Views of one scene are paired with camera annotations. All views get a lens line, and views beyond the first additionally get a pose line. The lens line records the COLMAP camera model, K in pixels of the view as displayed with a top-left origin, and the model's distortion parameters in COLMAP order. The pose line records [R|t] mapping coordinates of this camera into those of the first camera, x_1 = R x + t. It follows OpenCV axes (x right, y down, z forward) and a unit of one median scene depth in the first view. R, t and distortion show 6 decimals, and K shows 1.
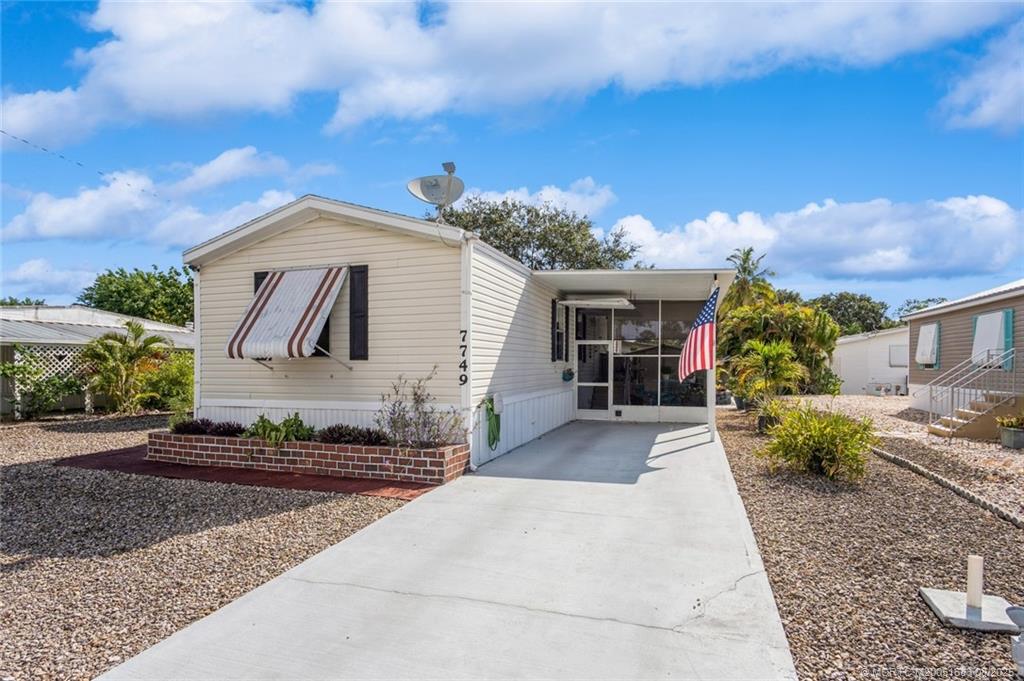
lens RADIAL K [[541.7, 0, 504.0], [0, 541.7, 373.0], [0, 0, 1]] dist [-0.018440, 0.003025]
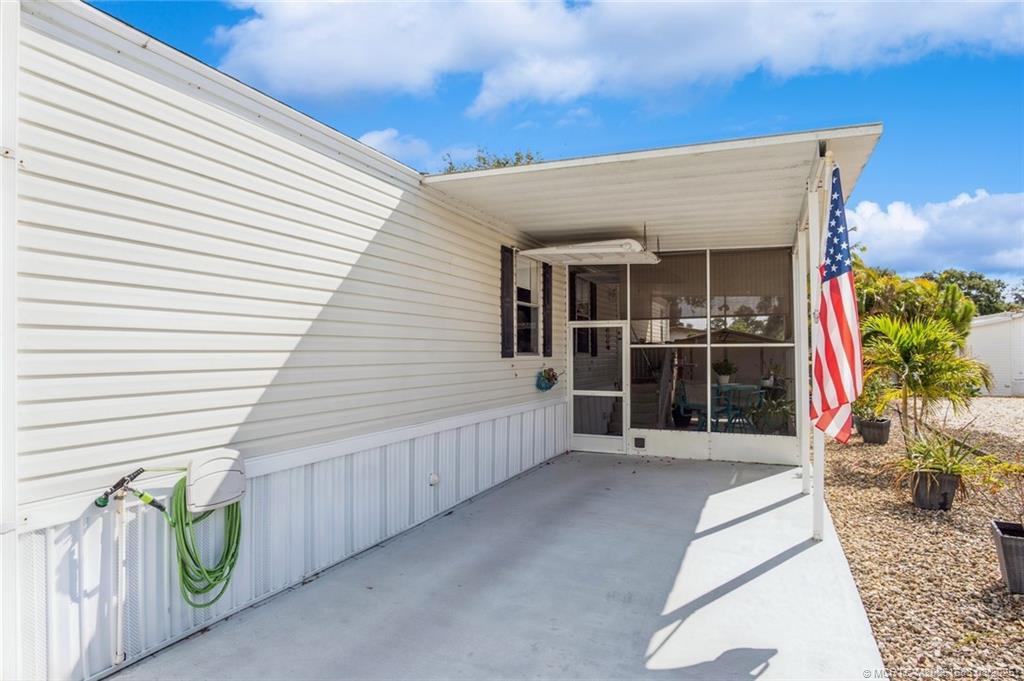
lens RADIAL K [[541.7, 0, 512.8], [0, 541.7, 337.8], [0, 0, 1]] dist [-0.018440, 0.003025]
pose [[0.993914, -0.007002, -0.109940, 0.138508], [0.002117, 0.999007, -0.044494, -0.014355], [0.110142, 0.043991, 0.992942, 0.389978]]
